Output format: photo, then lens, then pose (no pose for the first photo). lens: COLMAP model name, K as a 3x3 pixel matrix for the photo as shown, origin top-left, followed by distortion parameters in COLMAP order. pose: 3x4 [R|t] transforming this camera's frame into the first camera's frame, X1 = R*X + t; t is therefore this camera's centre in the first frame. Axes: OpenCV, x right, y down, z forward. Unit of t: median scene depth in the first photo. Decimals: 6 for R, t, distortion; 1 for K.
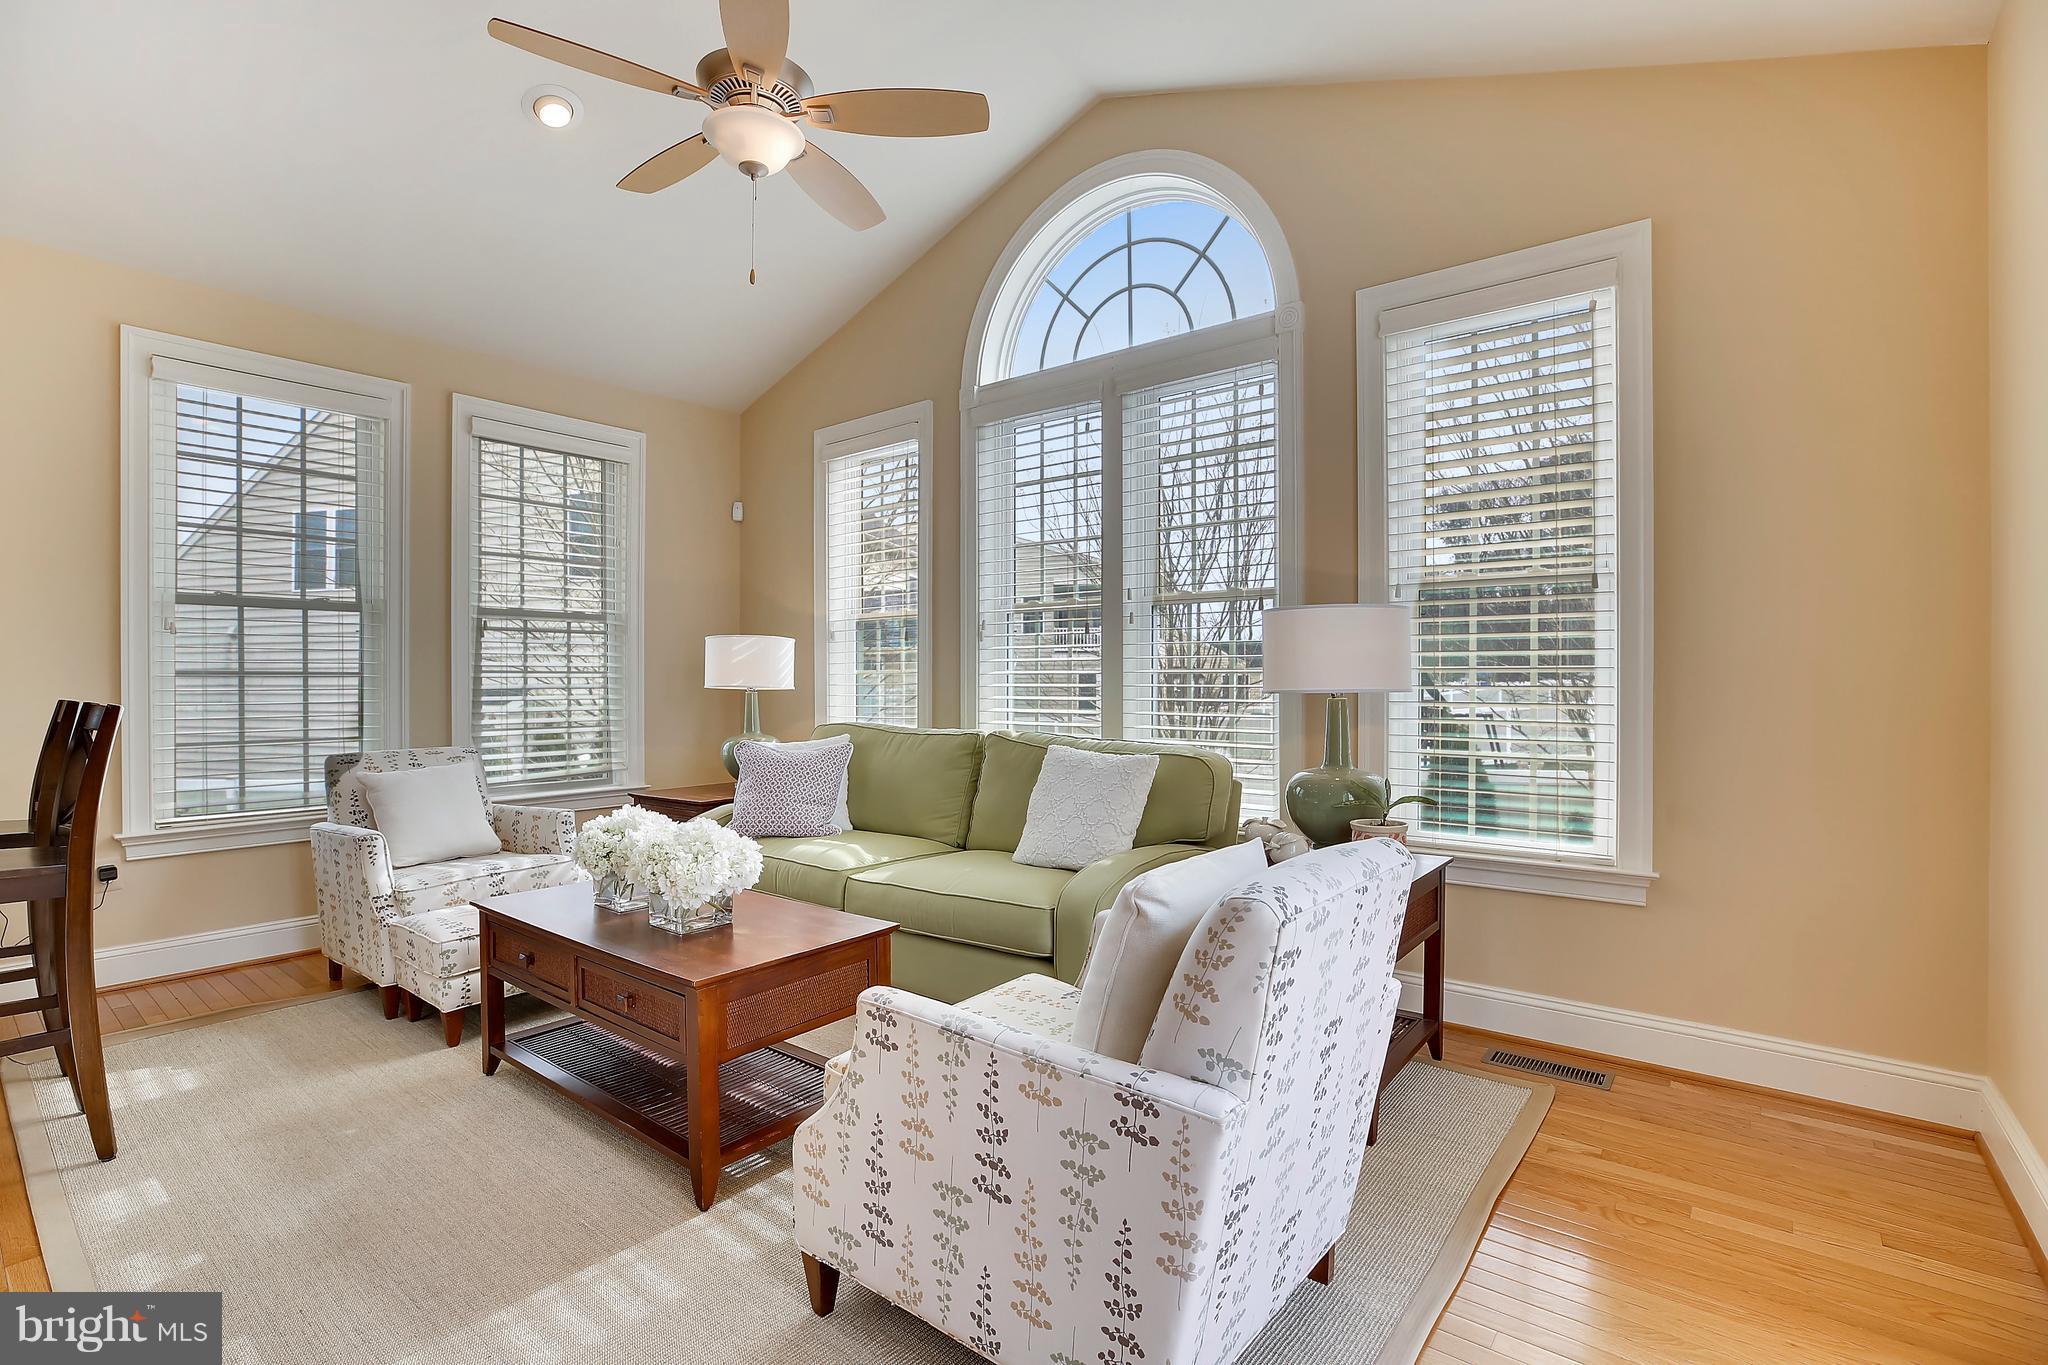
lens RADIAL K [[939.3, 0, 1038.0], [0, 939.3, 689.1], [0, 0, 1]] dist [-0.013028, 0.003423]
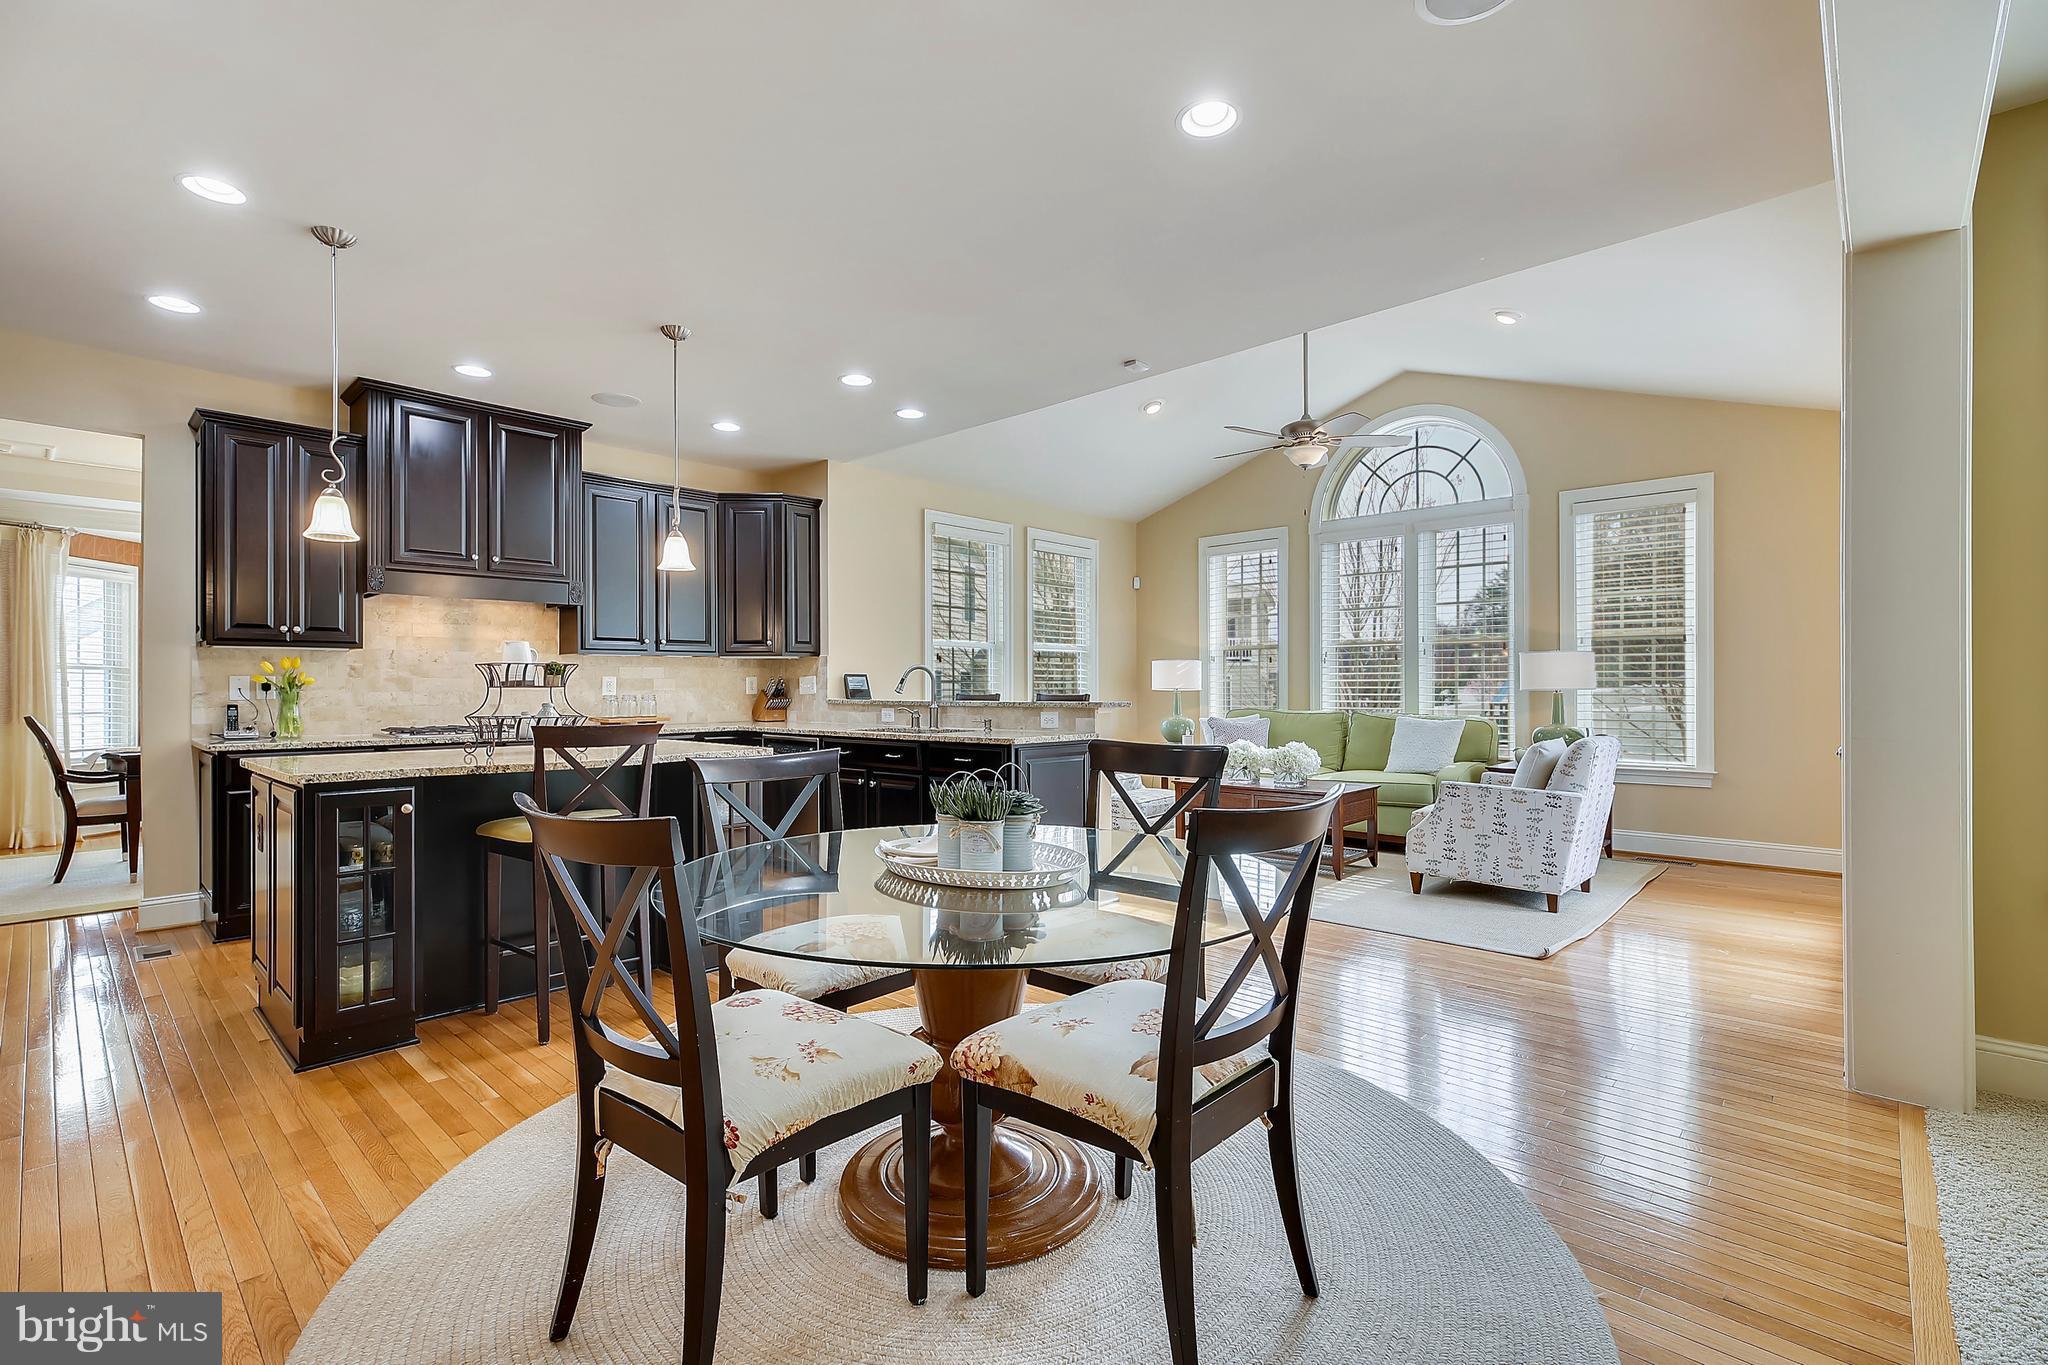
lens RADIAL K [[939.3, 0, 1002.6], [0, 939.3, 688.9], [0, 0, 1]] dist [-0.013028, 0.003423]
pose [[0.995406, 0.000413, -0.095746, -0.668264], [-0.001159, 0.999969, -0.007735, 0.017622], [0.095740, 0.007810, 0.995376, -1.128290]]
